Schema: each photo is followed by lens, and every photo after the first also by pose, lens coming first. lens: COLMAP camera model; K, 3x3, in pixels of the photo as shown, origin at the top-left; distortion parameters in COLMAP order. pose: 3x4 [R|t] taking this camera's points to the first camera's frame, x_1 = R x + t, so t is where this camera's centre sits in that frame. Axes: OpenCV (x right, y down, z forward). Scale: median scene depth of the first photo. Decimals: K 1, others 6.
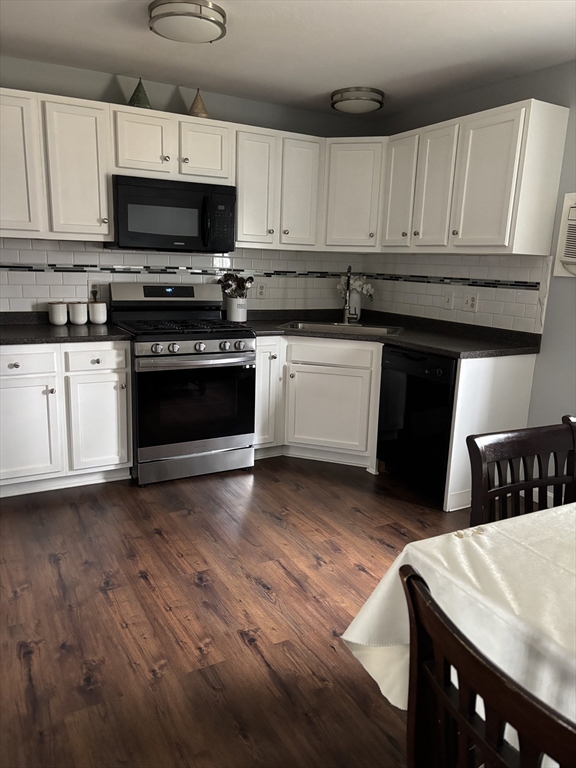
lens RADIAL K [[577.8, 0, 288.7], [0, 577.8, 389.5], [0, 0, 1]] dist [0.060051, -0.047546]
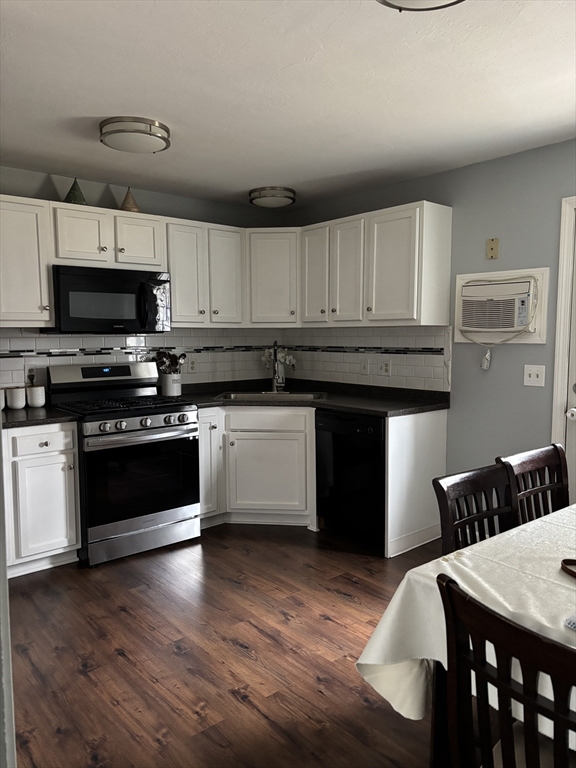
lens RADIAL K [[577.8, 0, 288.7], [0, 577.8, 389.5], [0, 0, 1]] dist [0.060051, -0.047546]
pose [[0.981042, -0.057609, 0.185032, -0.093142], [0.079004, 0.990740, -0.110416, 0.002615], [-0.176958, 0.122941, 0.976510, -0.069900]]
